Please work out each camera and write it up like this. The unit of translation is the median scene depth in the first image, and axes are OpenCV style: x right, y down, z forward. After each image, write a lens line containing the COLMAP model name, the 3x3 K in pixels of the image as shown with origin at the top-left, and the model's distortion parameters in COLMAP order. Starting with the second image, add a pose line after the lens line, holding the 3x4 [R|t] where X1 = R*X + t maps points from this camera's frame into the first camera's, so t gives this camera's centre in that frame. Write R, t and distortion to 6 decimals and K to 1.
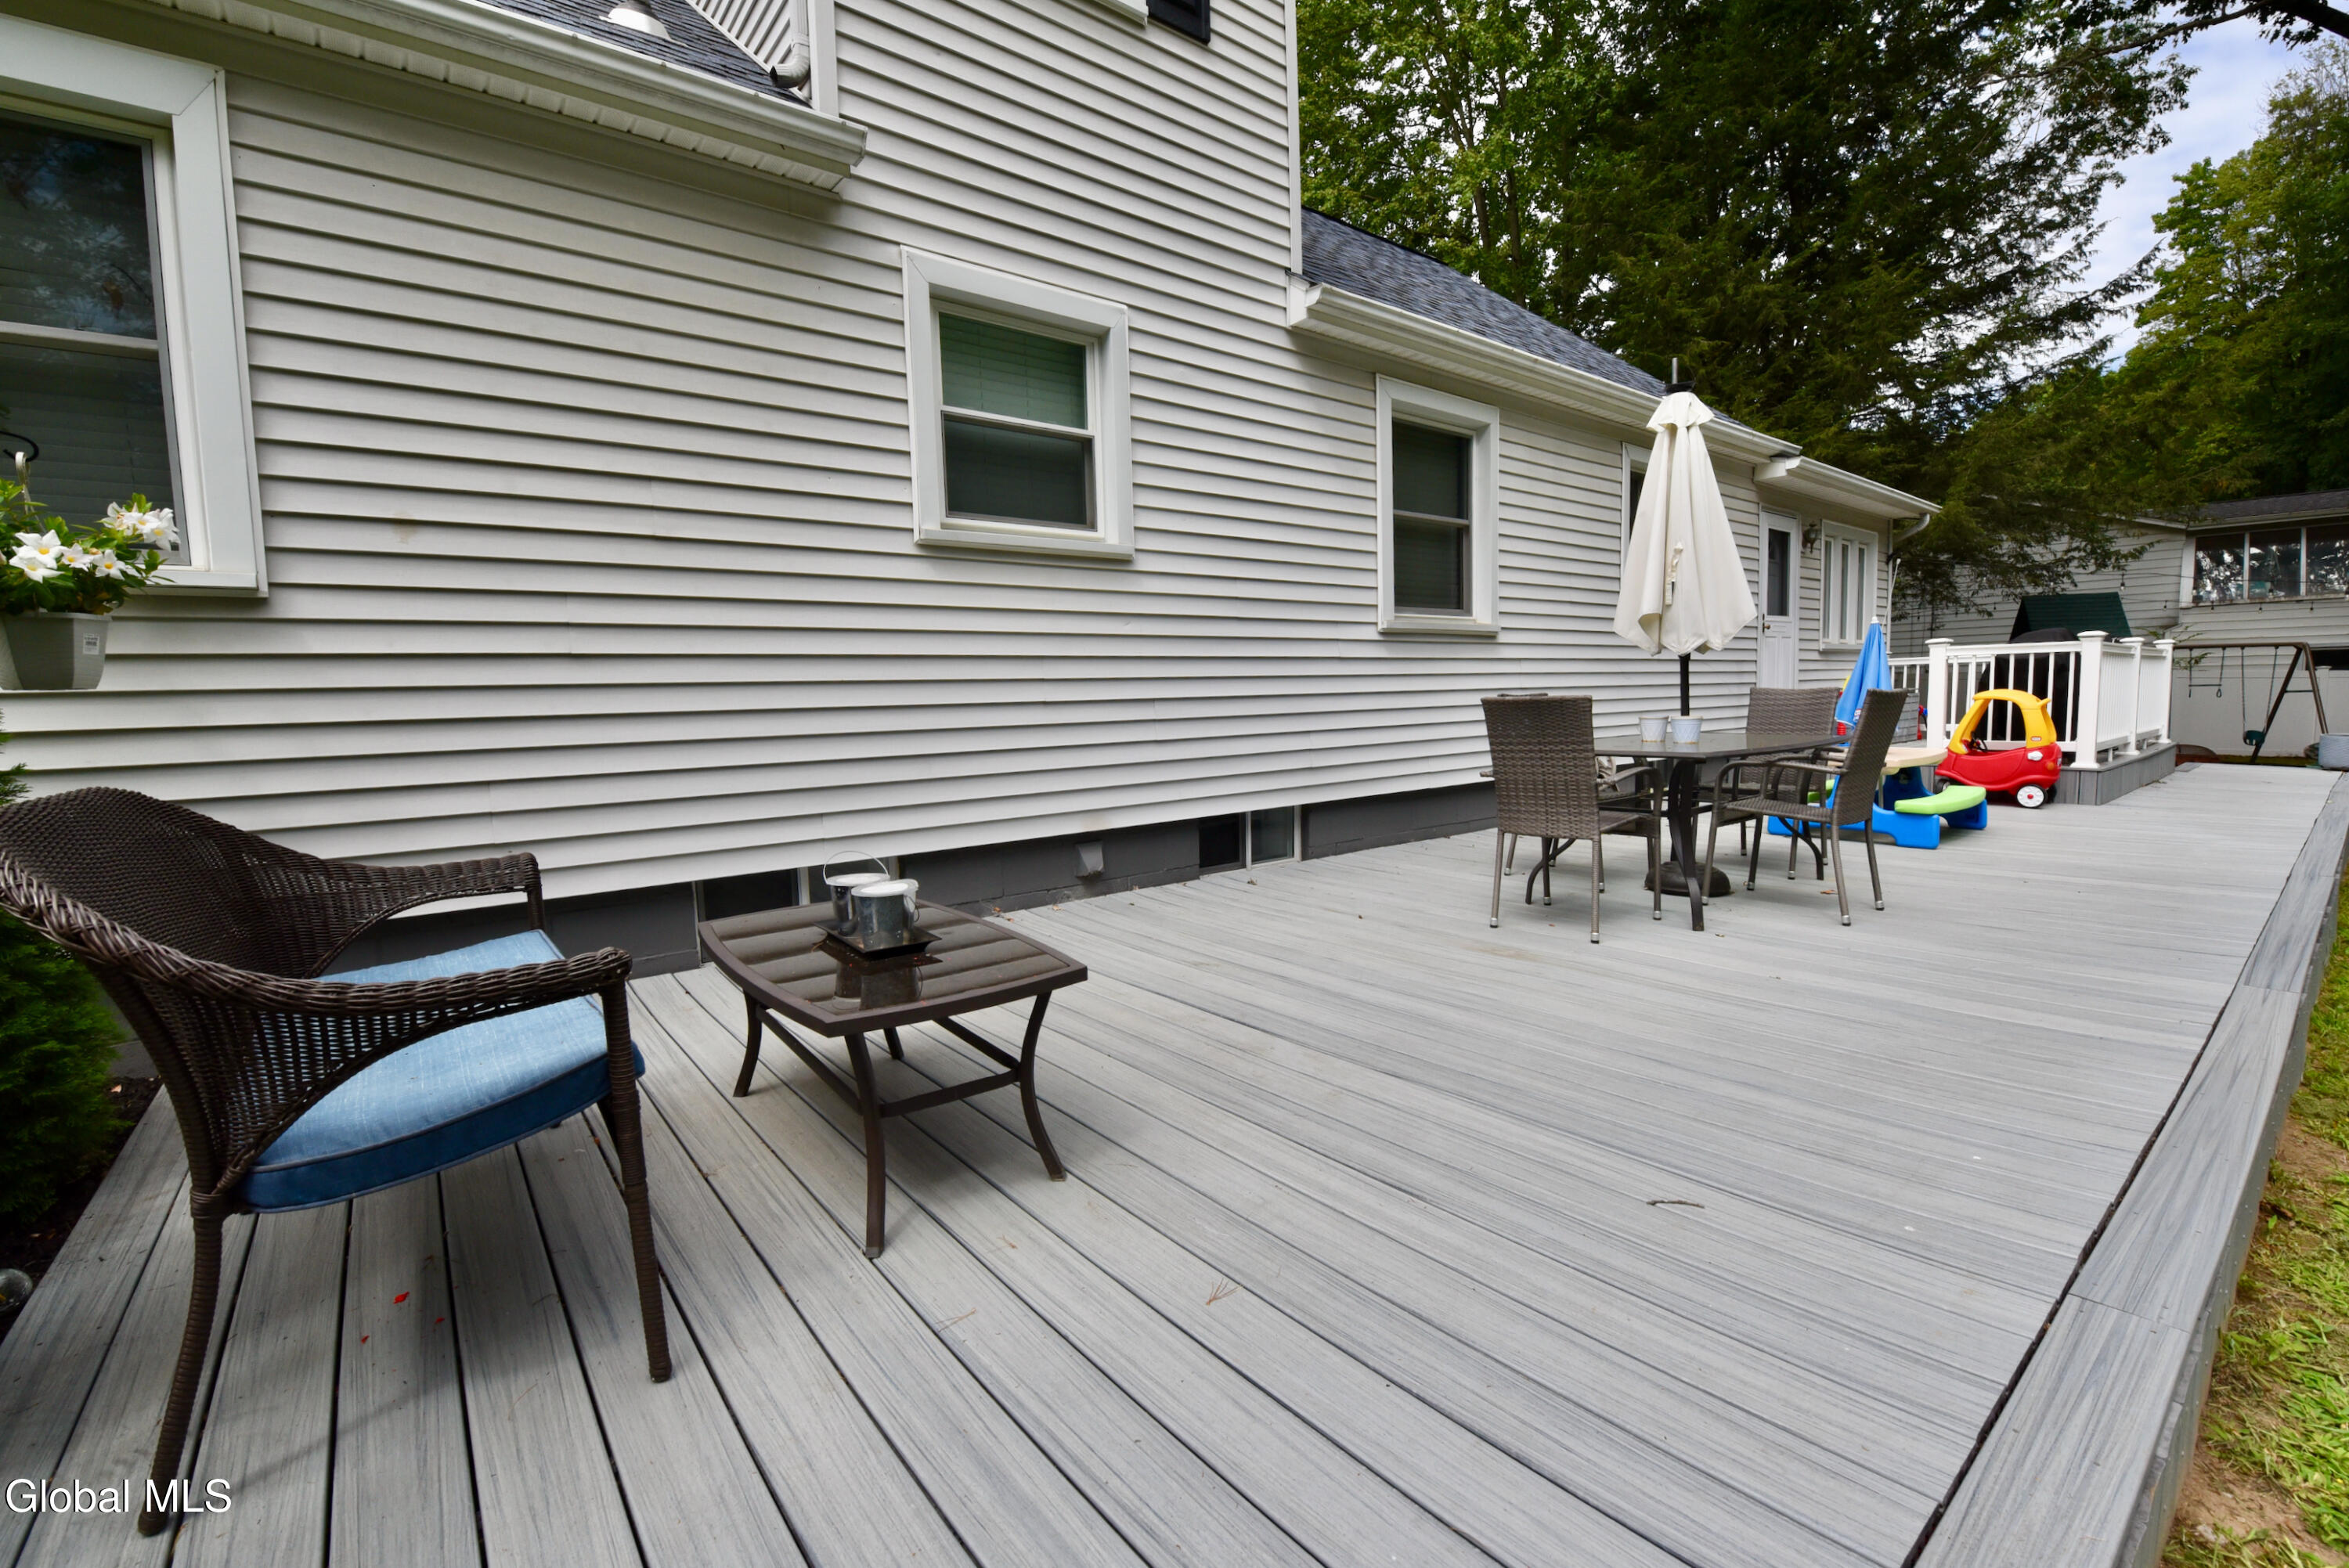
lens RADIAL K [[995.1, 0, 1203.3], [0, 995.1, 787.6], [0, 0, 1]] dist [-0.016189, 0.000250]
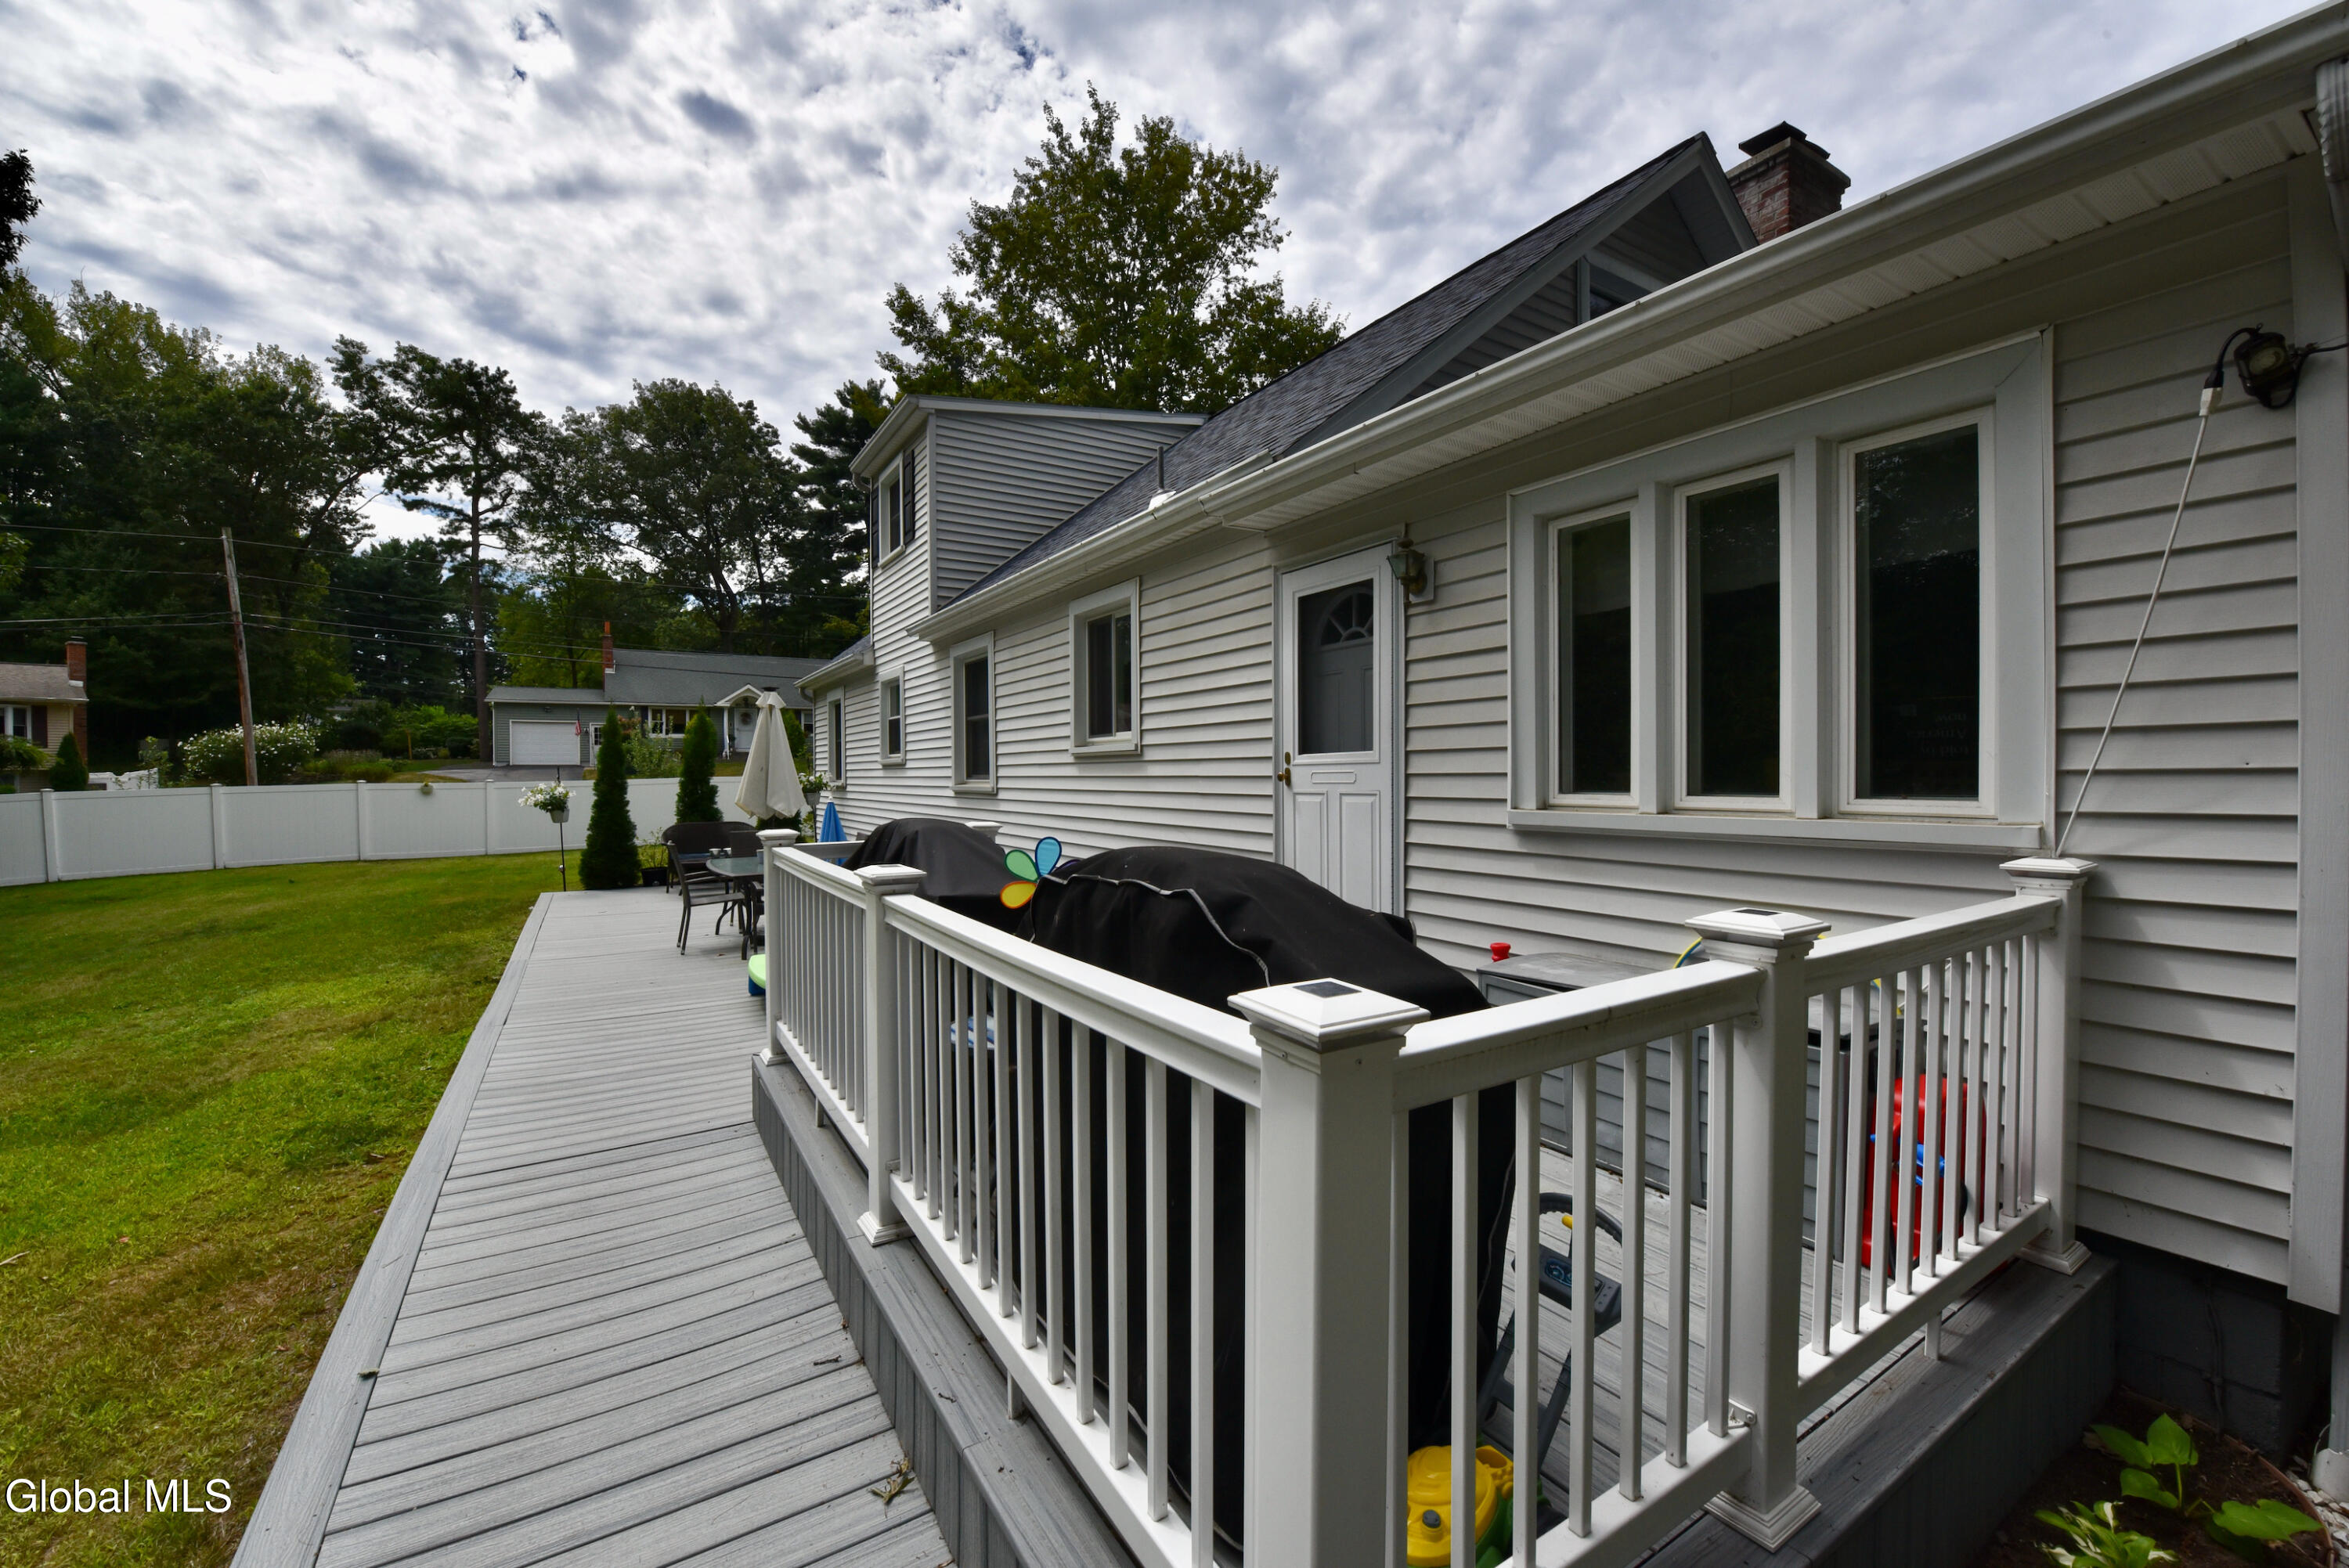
lens RADIAL K [[934.5, 0, 1160.3], [0, 934.5, 788.9], [0, 0, 1]] dist [-0.018091, -0.000438]
pose [[-0.136973, 0.043855, -0.989604, 1.558799], [-0.078986, 0.995355, 0.055042, -0.253494], [0.987421, 0.085704, -0.132873, 1.418878]]
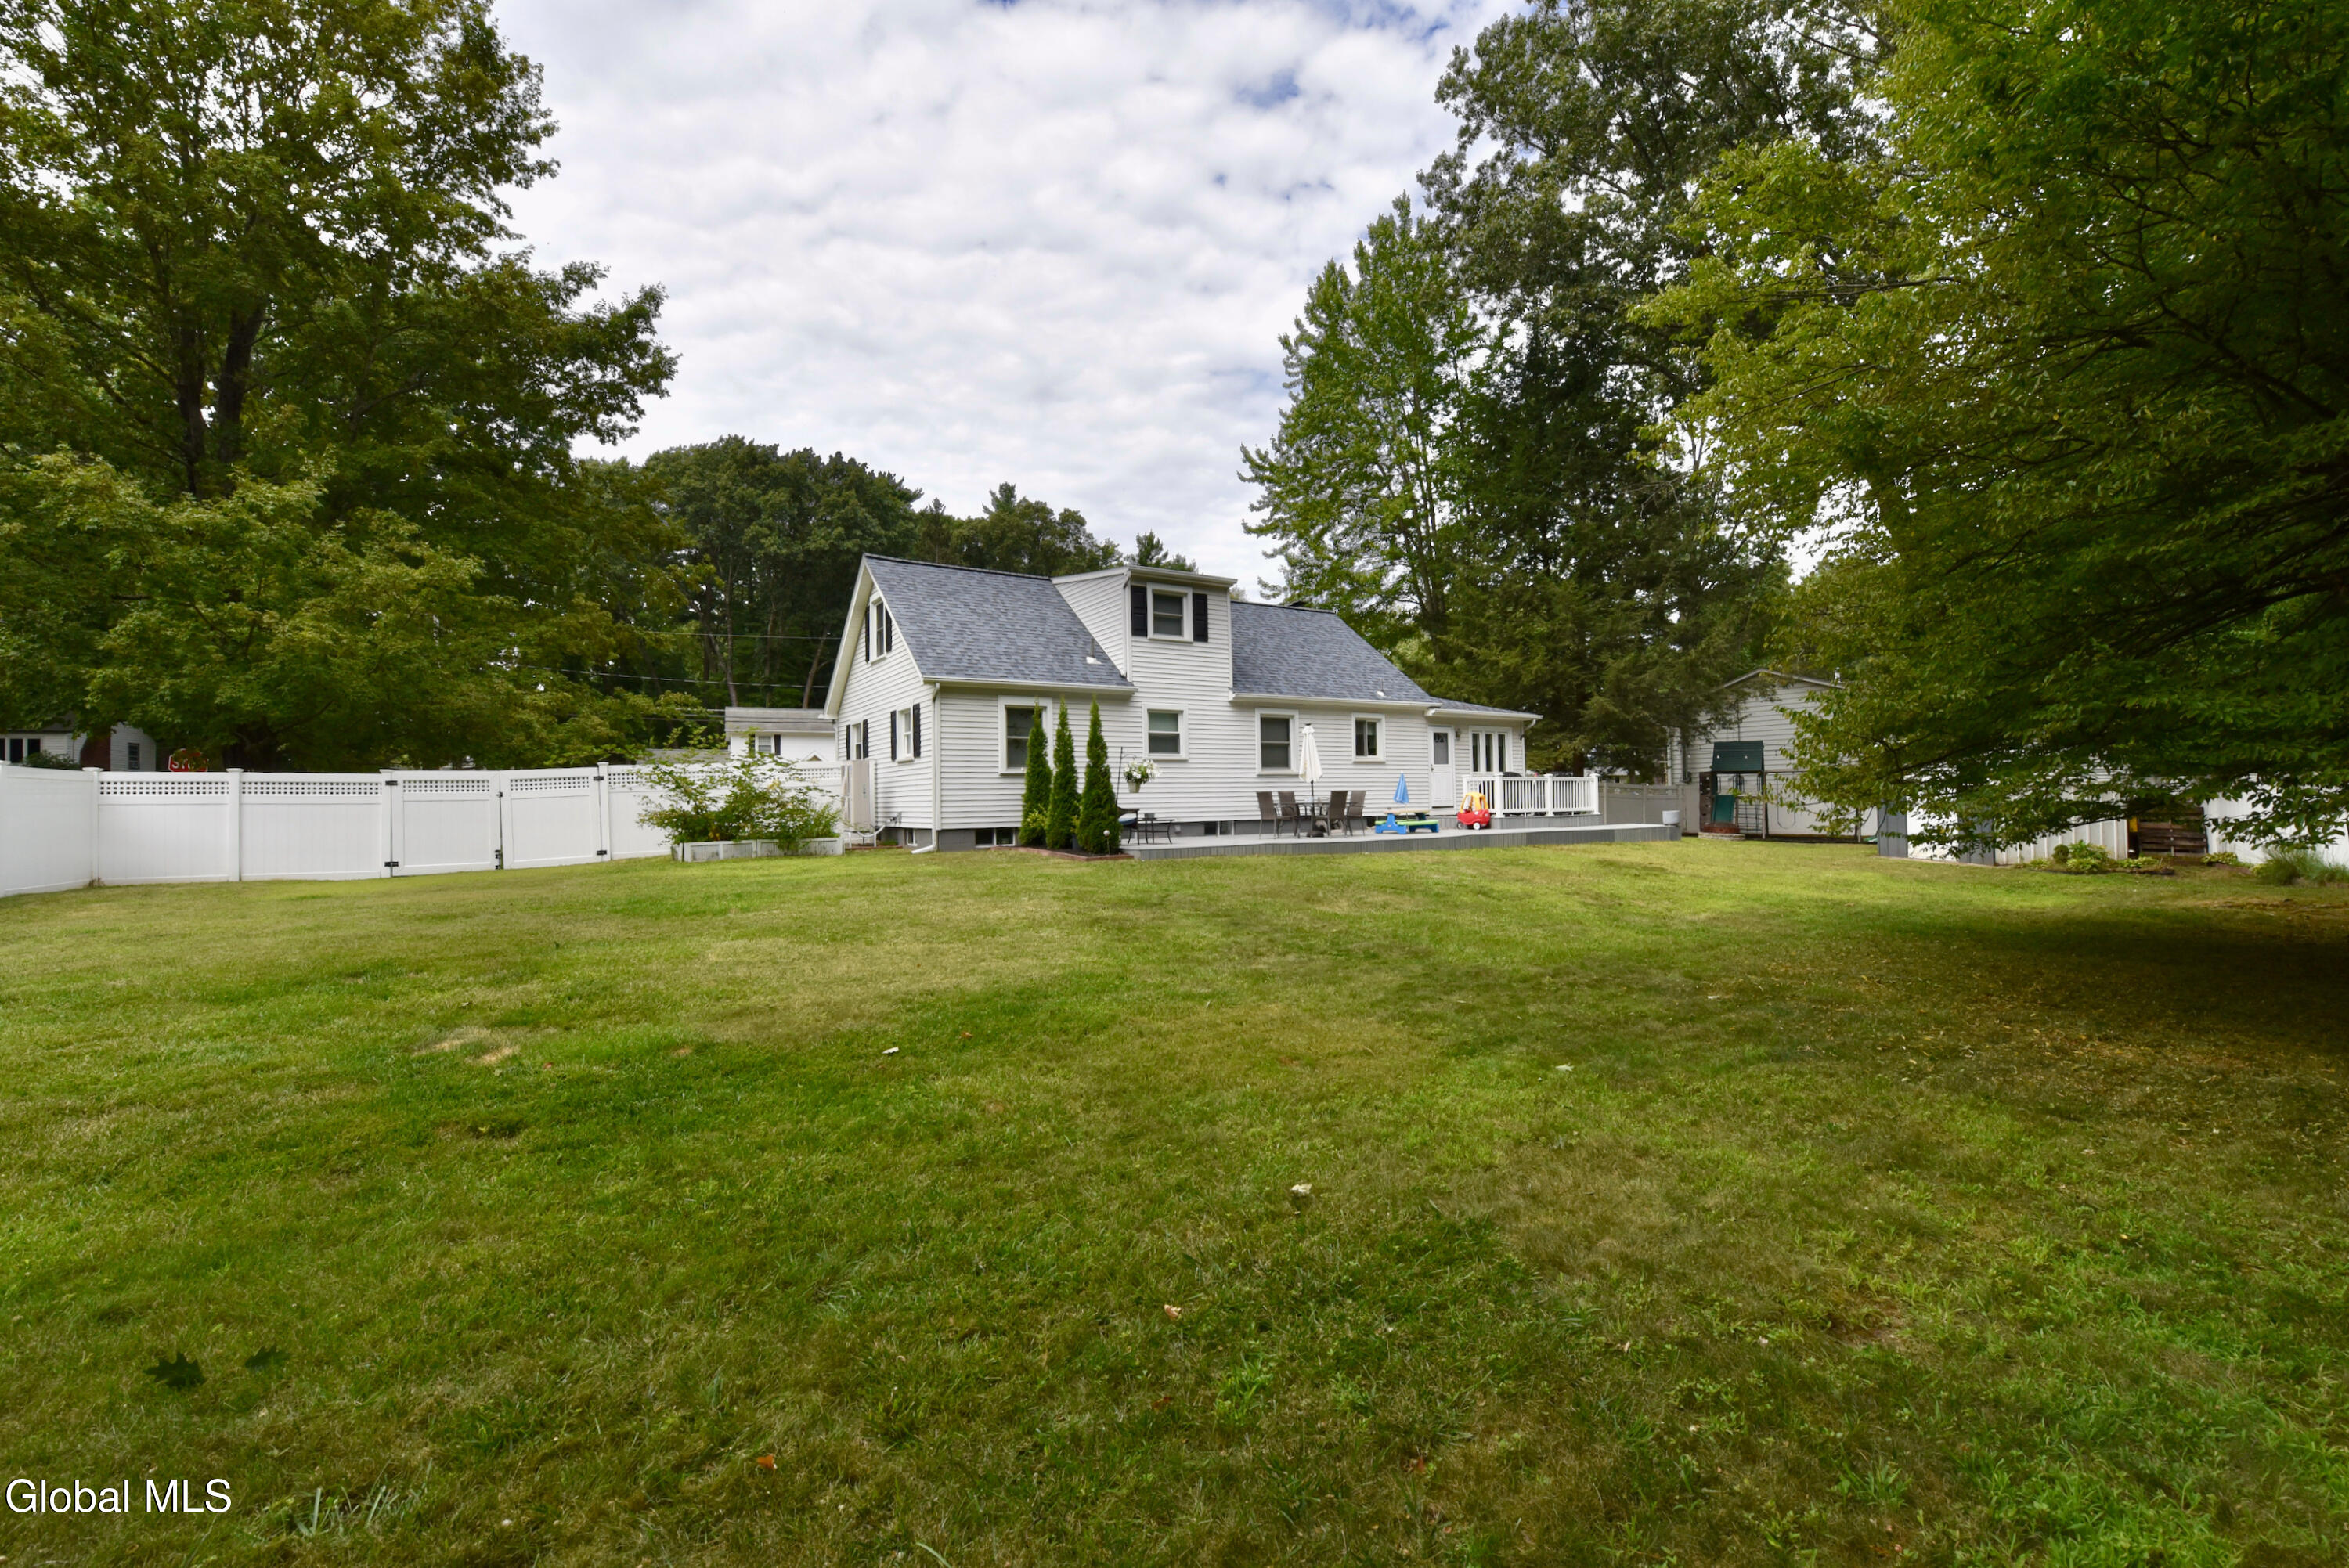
lens RADIAL K [[970.4, 0, 1178.0], [0, 970.4, 772.3], [0, 0, 1]] dist [-0.028220, 0.000109]
pose [[0.992638, 0.002348, -0.121094, 0.289692], [-0.017348, 0.992259, -0.122968, 0.254074], [0.119868, 0.124163, 0.984995, -2.328746]]
